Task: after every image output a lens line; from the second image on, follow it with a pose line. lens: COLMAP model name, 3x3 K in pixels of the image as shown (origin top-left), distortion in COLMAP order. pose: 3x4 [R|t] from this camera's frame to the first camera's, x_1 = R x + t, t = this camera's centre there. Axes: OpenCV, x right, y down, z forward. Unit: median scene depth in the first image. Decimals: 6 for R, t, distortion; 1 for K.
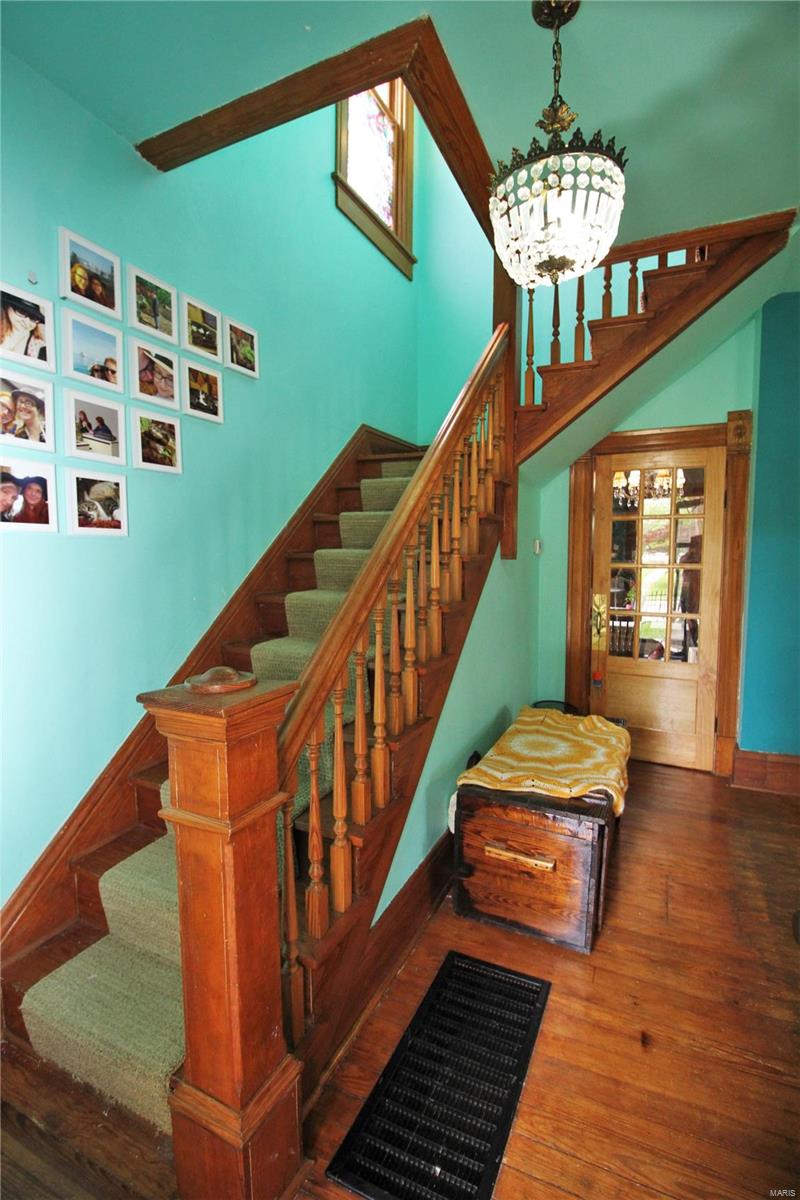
lens RADIAL K [[557.1, 0, 400.0], [0, 557.1, 600.0], [0, 0, 1]] dist [-0.005688, -0.009793]
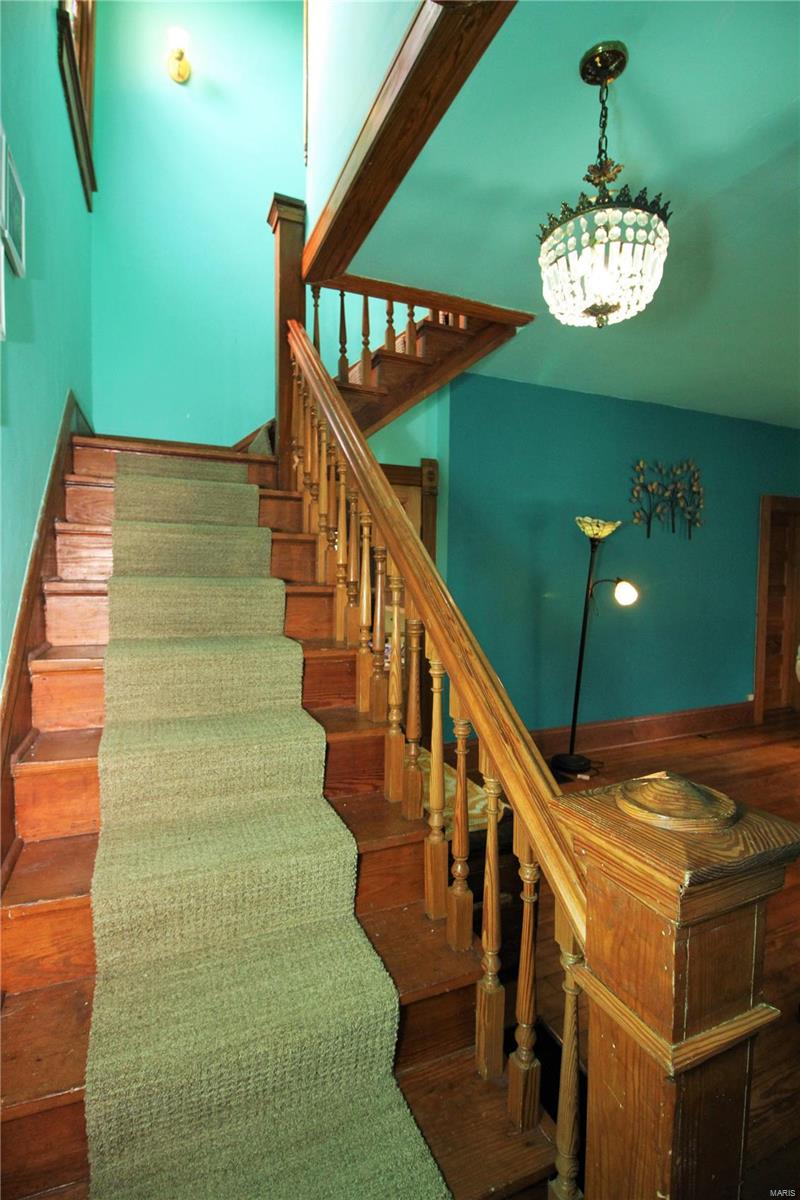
lens RADIAL K [[557.1, 0, 400.0], [0, 557.1, 600.0], [0, 0, 1]] dist [-0.005688, -0.009793]
pose [[0.652079, -0.038222, 0.757187, -0.481349], [0.053514, 0.998558, 0.004320, -0.072282], [-0.756260, 0.037703, 0.653184, 0.410361]]
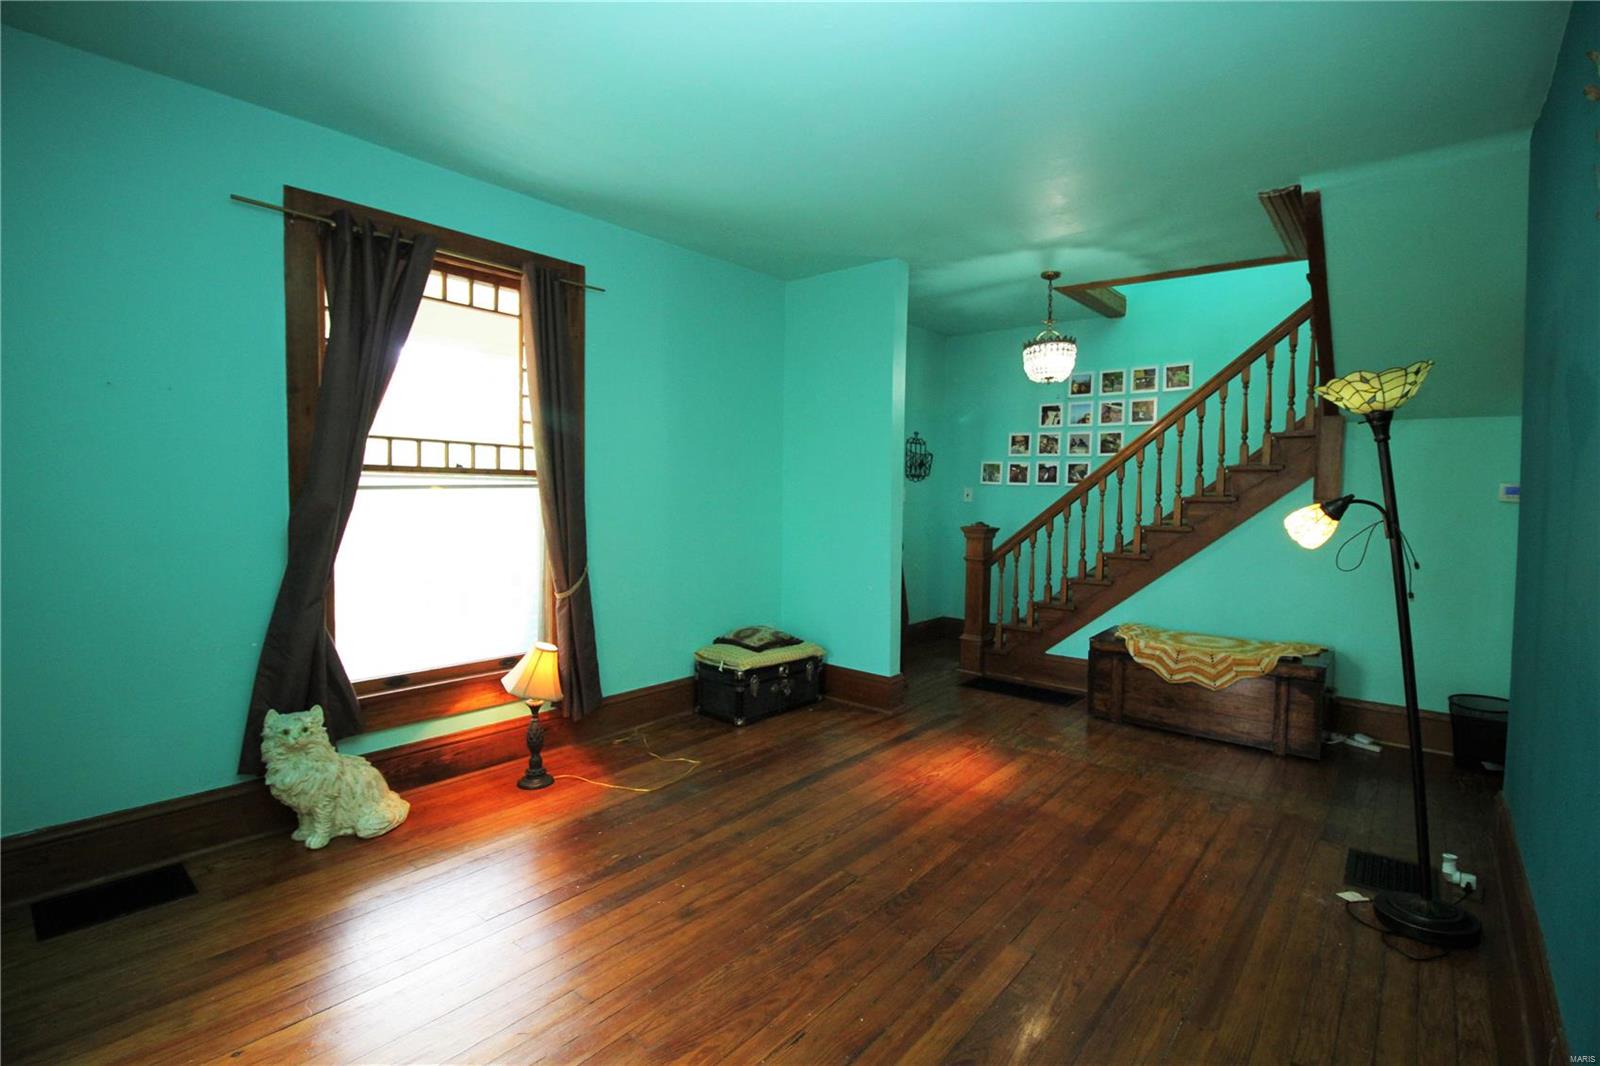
lens RADIAL K [[742.8, 0, 800.0], [0, 742.8, 533.0], [0, 0, 1]] dist [-0.005688, -0.009793]
pose [[-0.244663, 0.055507, -0.968018, 2.689642], [-0.093166, 0.992395, 0.080452, -0.053596], [0.965122, 0.109870, -0.237631, 0.553816]]
